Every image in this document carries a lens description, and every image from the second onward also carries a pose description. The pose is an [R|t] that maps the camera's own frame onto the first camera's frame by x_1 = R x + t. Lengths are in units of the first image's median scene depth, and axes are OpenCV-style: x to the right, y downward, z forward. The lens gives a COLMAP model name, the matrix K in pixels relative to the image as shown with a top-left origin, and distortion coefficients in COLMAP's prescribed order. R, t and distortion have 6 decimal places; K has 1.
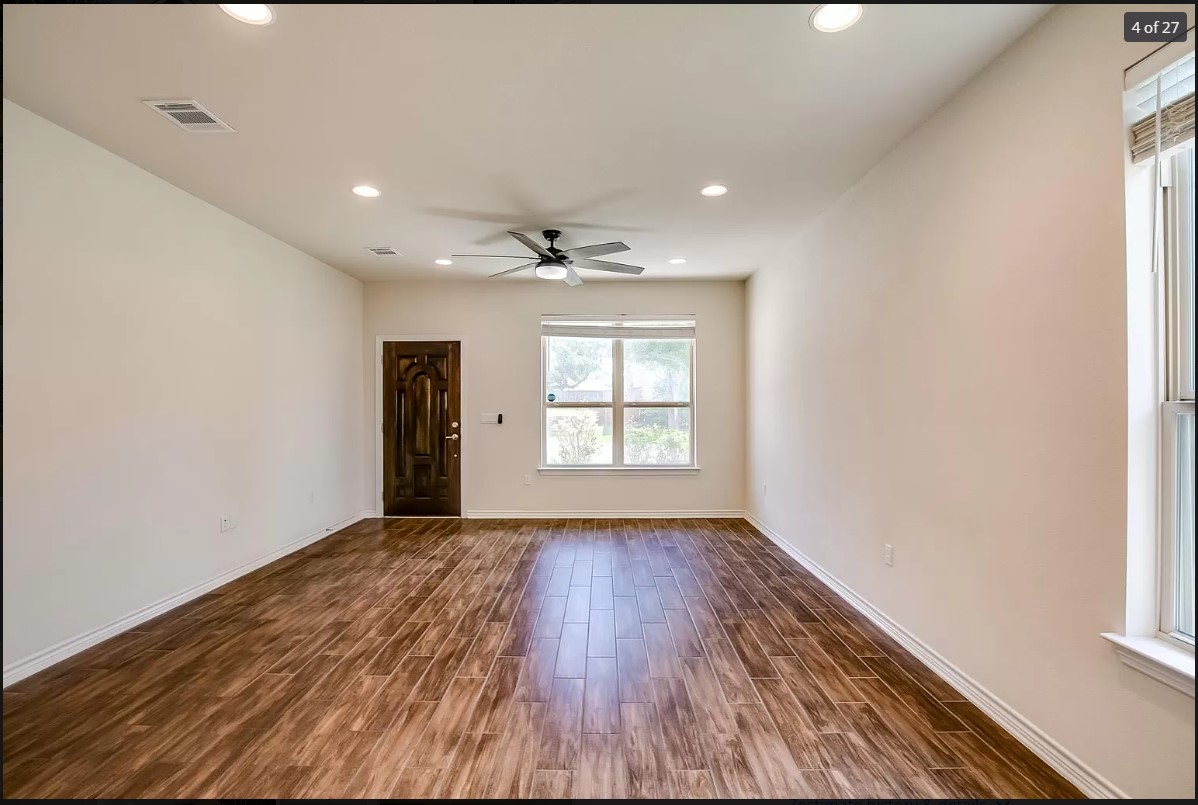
lens RADIAL K [[544.9, 0, 599.0], [0, 544.9, 402.5], [0, 0, 1]] dist [-0.031228, 0.001348]
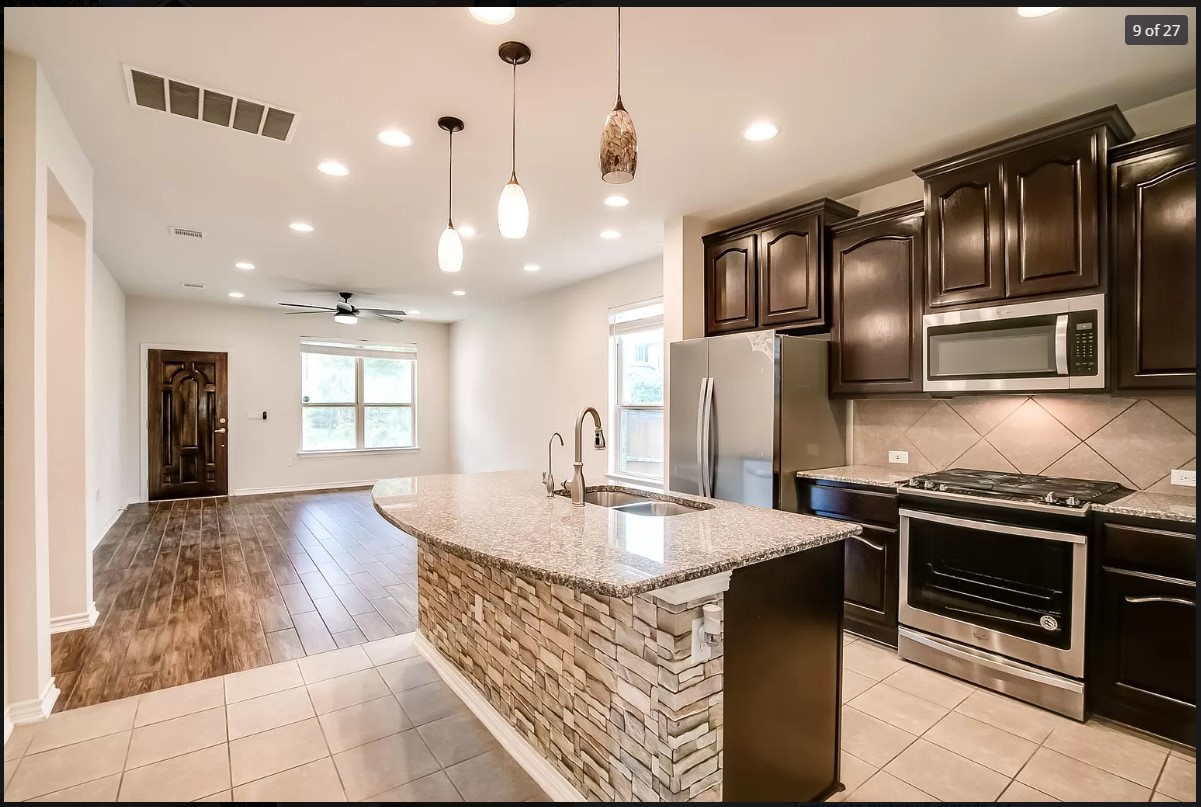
lens RADIAL K [[543.2, 0, 594.0], [0, 543.2, 406.8], [0, 0, 1]] dist [-0.026836, 0.000628]
pose [[0.806291, 0.002166, 0.591516, -0.522120], [-0.007041, 0.999958, 0.005935, -0.006173], [-0.591478, -0.008950, 0.806272, -0.809032]]
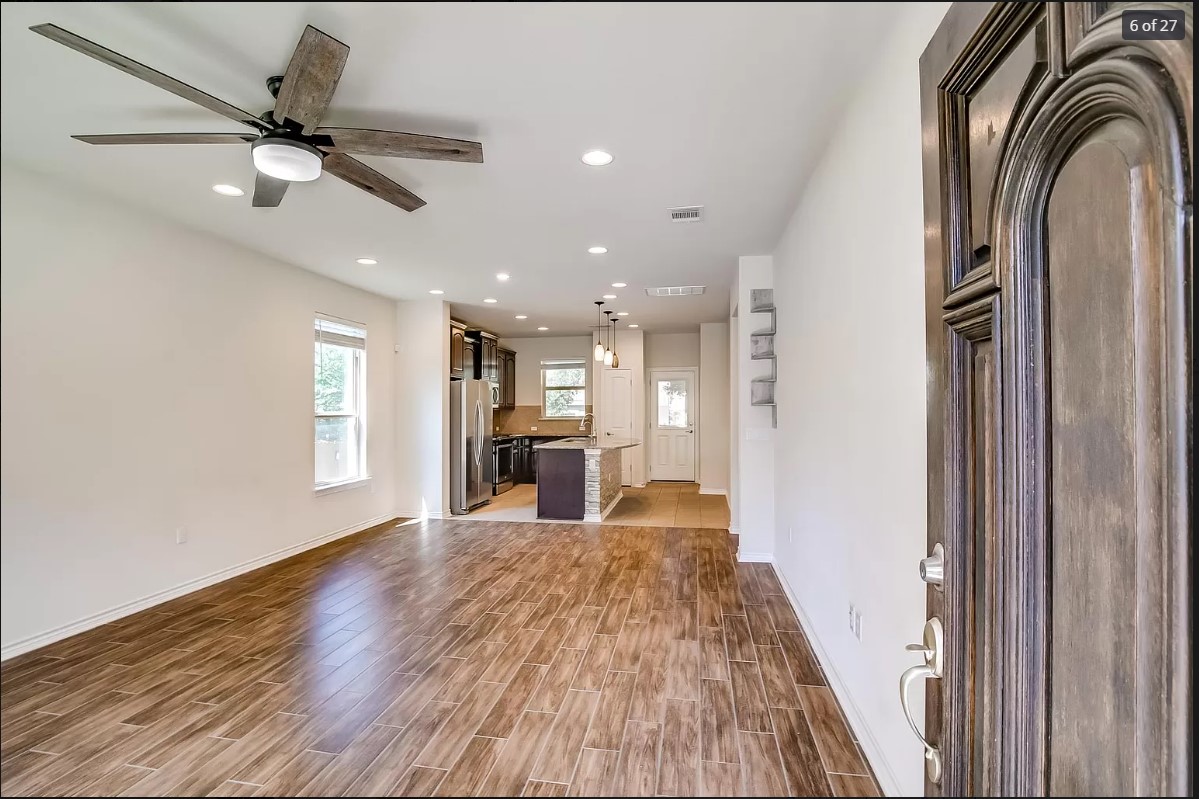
lens RADIAL K [[547.1, 0, 599.5], [0, 547.1, 399.5], [0, 0, 1]] dist [-0.034558, 0.000171]
pose [[-0.986323, 0.006855, 0.164684, -0.555574], [0.003226, 0.999746, -0.022297, -0.008063], [-0.164795, -0.021461, -0.986094, 1.767388]]
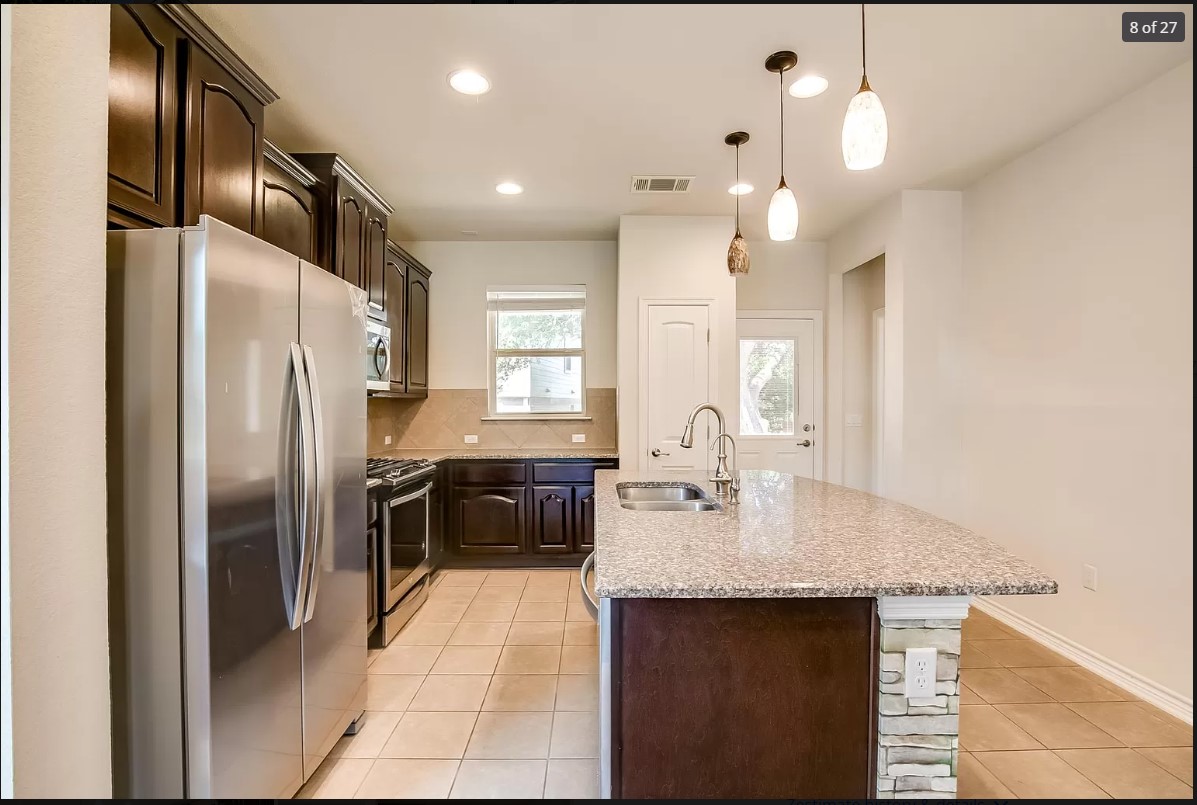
lens RADIAL K [[544.4, 0, 598.5], [0, 544.4, 402.5], [0, 0, 1]] dist [-0.031228, 0.001348]
pose [[-0.999834, 0.002860, -0.017980, -0.031634], [0.003000, 0.999965, -0.007765, 0.001343], [0.017957, -0.007817, -0.999808, 0.318338]]
